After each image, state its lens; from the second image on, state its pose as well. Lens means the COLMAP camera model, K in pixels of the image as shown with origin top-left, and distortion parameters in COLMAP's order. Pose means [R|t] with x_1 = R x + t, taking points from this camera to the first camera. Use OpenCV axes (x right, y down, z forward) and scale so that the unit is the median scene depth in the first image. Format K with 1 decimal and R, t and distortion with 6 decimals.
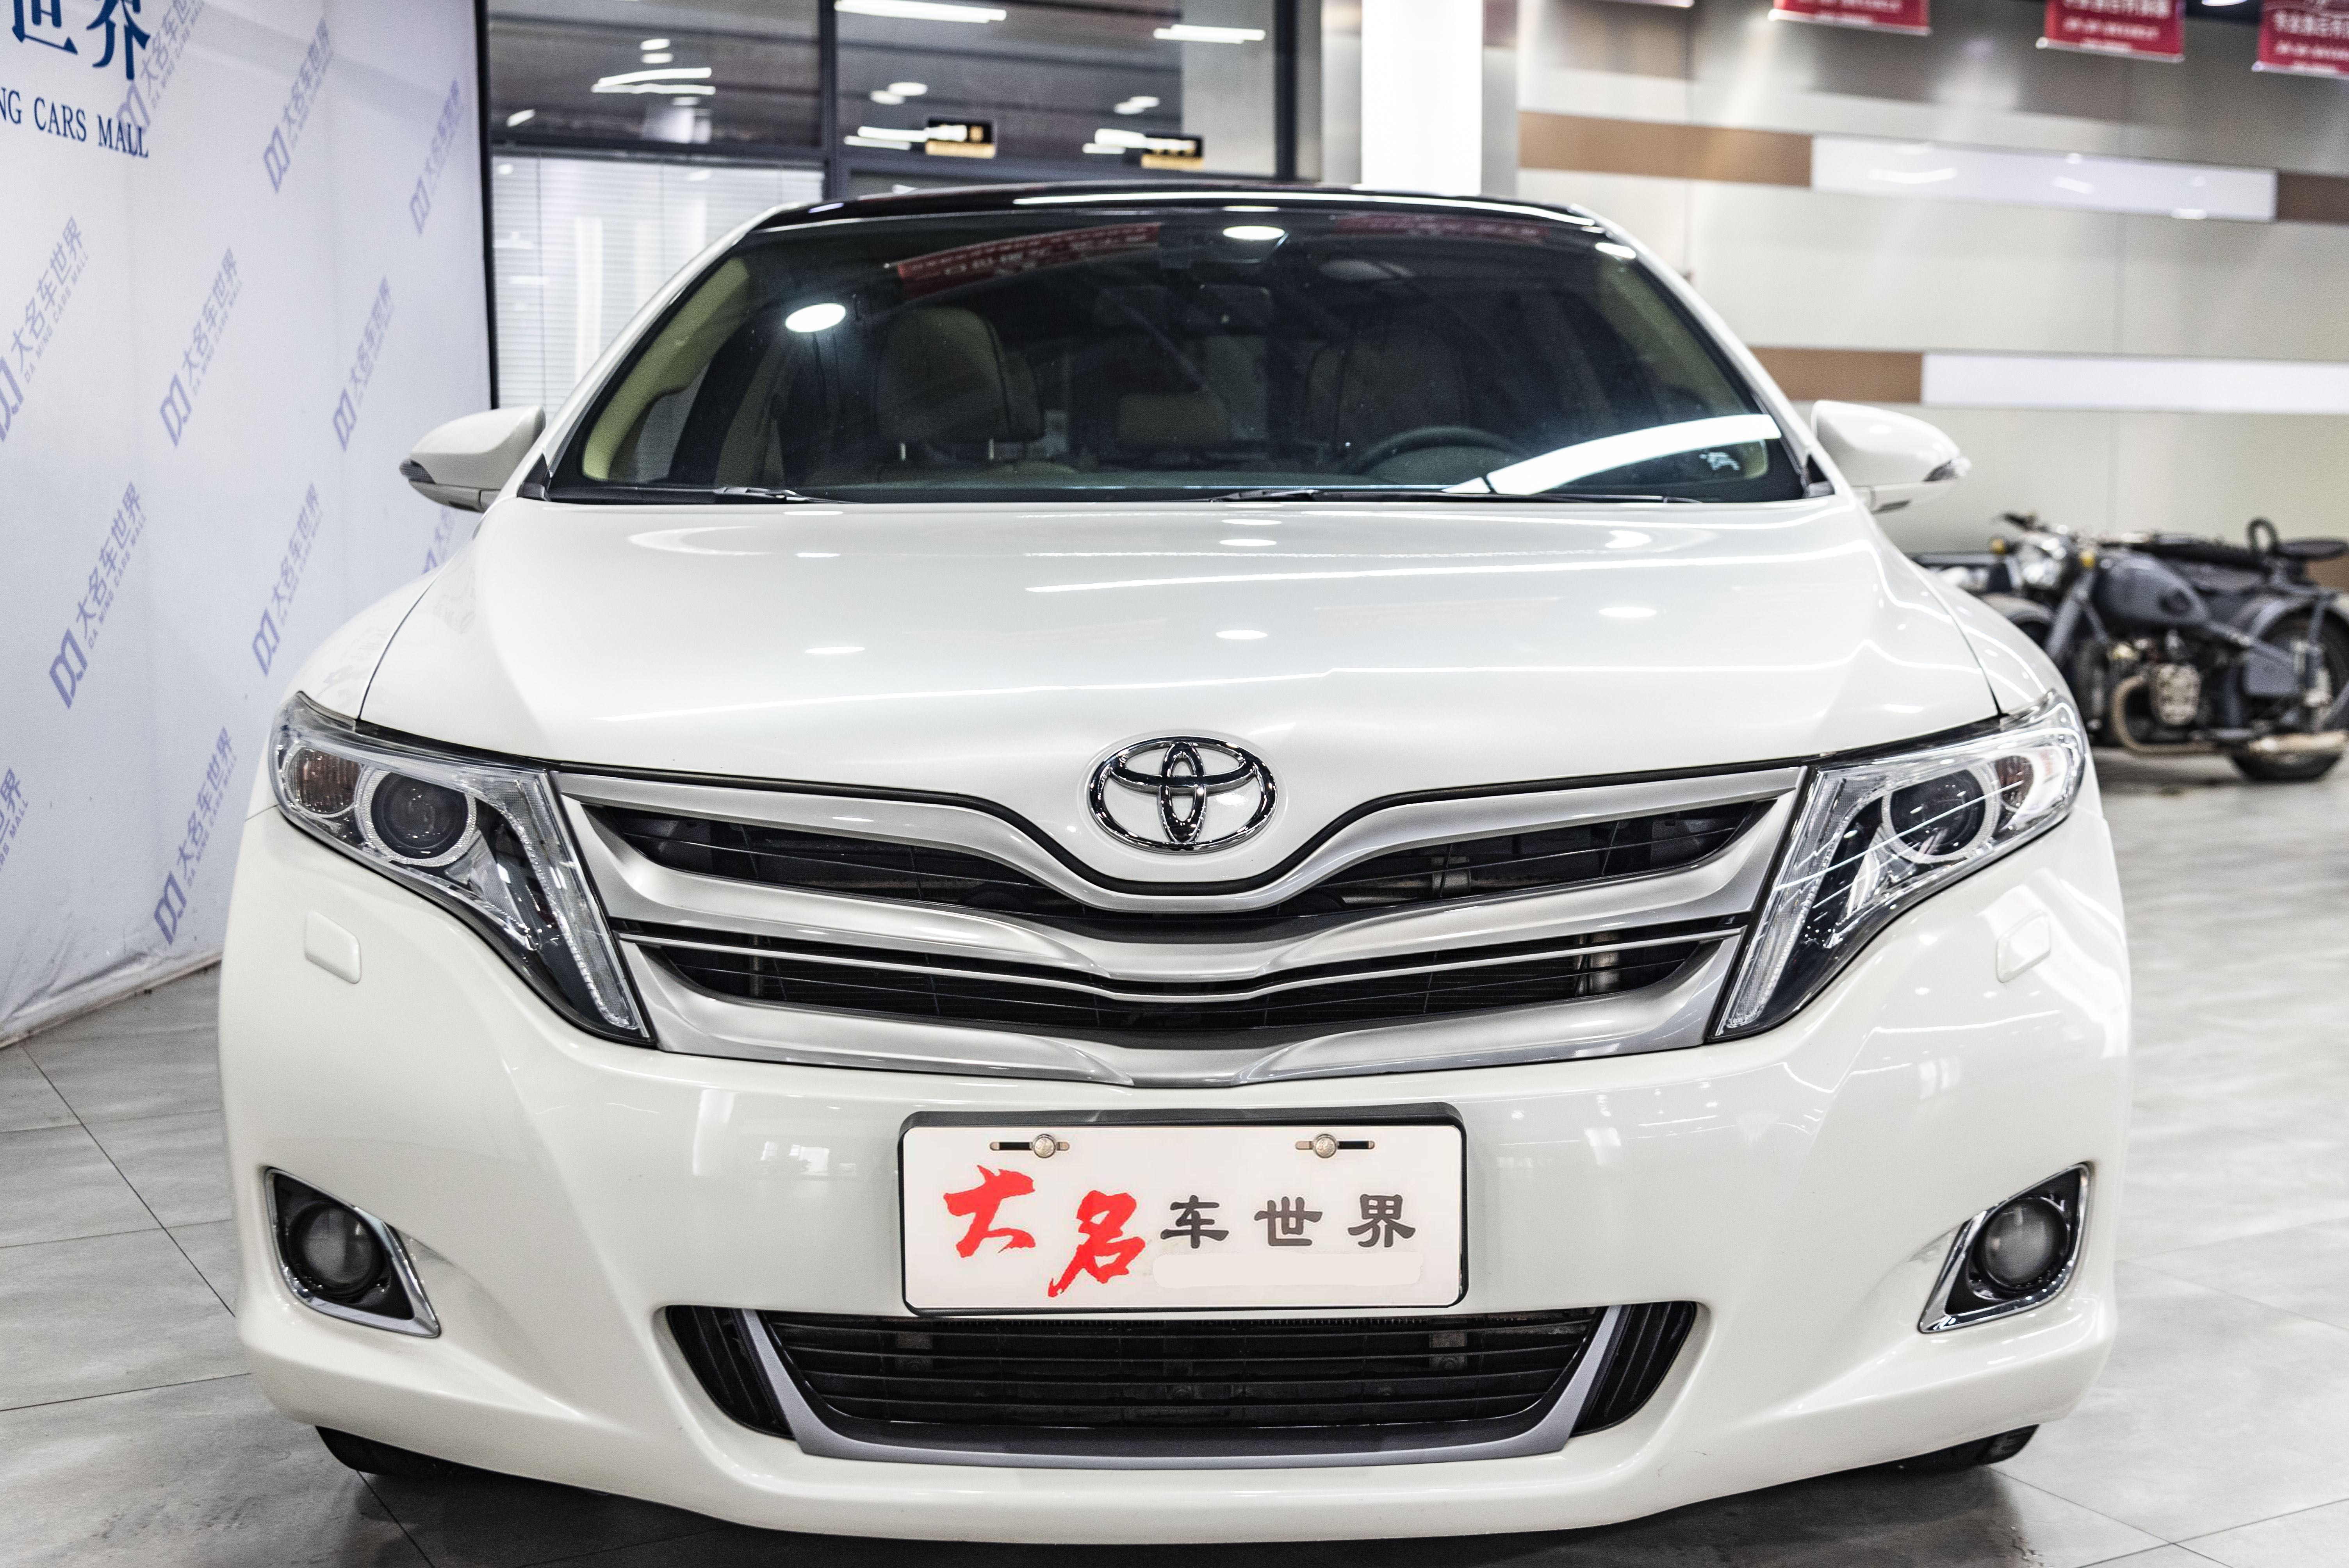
lens RADIAL K [[2863.1, 0, 1174.5], [0, 2863.1, 784.0], [0, 0, 1]] dist [0.001056, 0.060330]
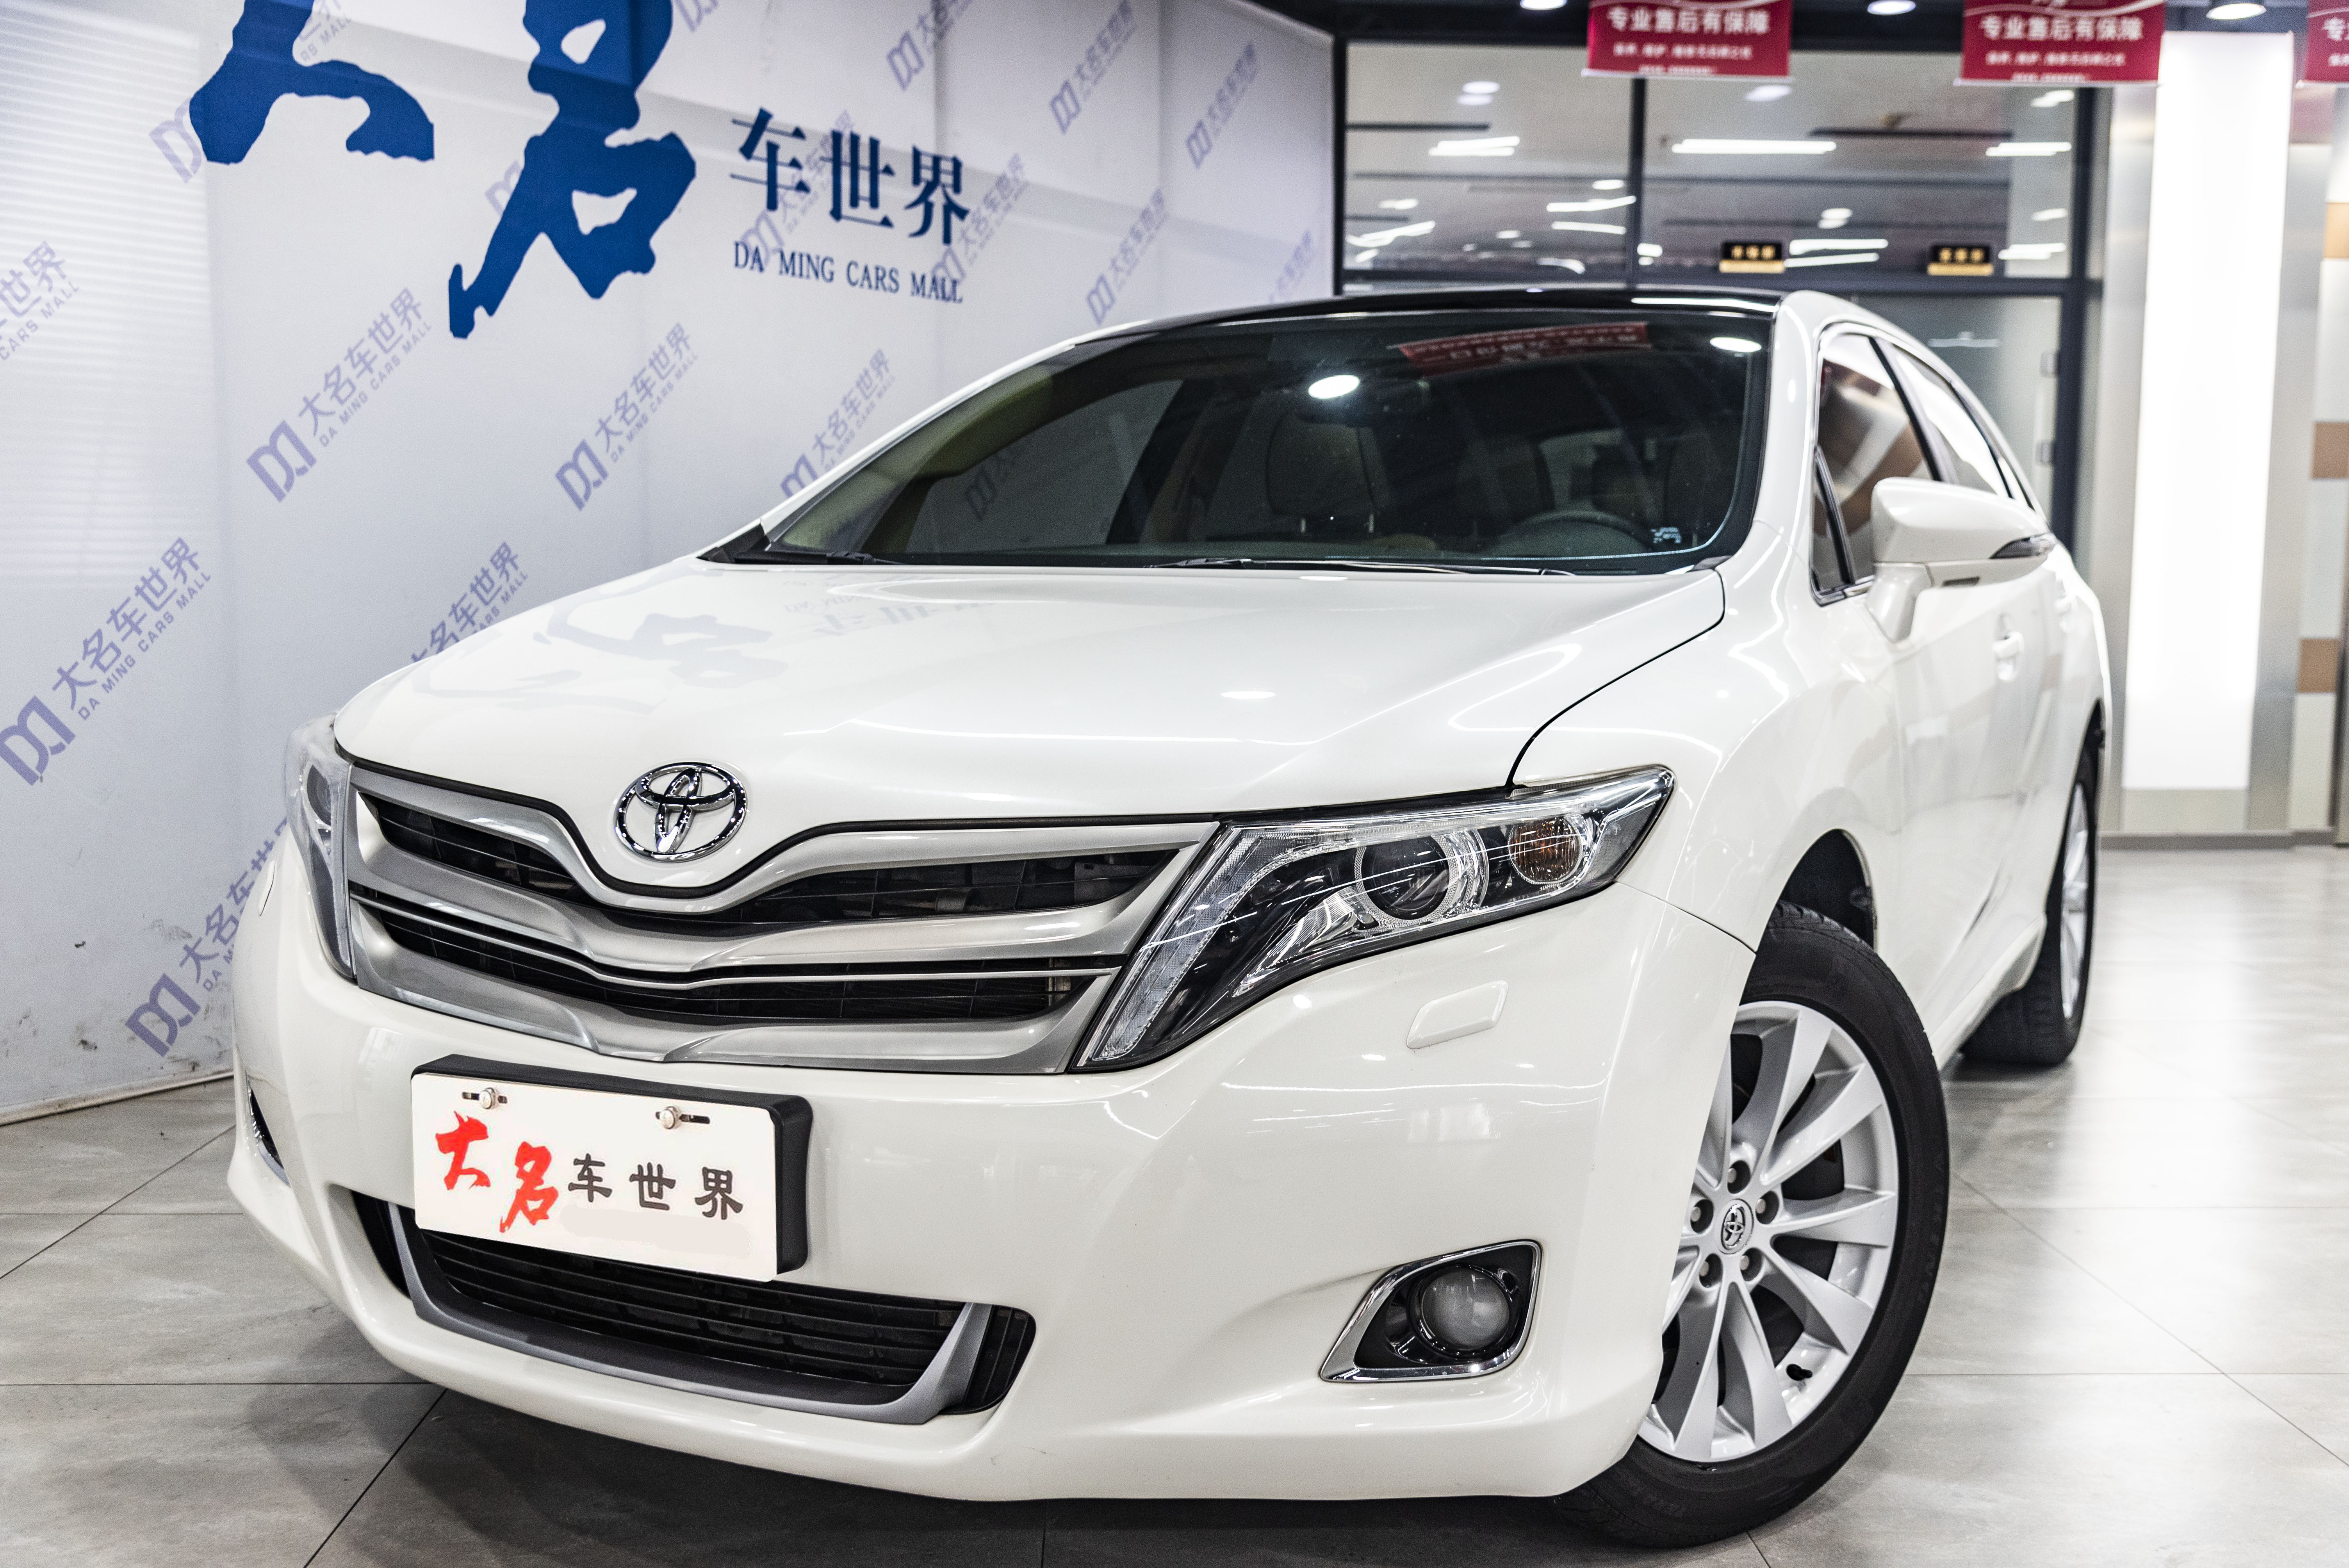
lens RADIAL K [[2343.9, 0, 1171.4], [0, 2343.9, 744.3], [0, 0, 1]] dist [0.034475, 0.012498]
pose [[0.894219, 0.045463, -0.445315, 0.588270], [-0.055989, 0.998376, -0.010502, -0.024375], [0.444115, 0.034324, 0.895312, 0.217965]]
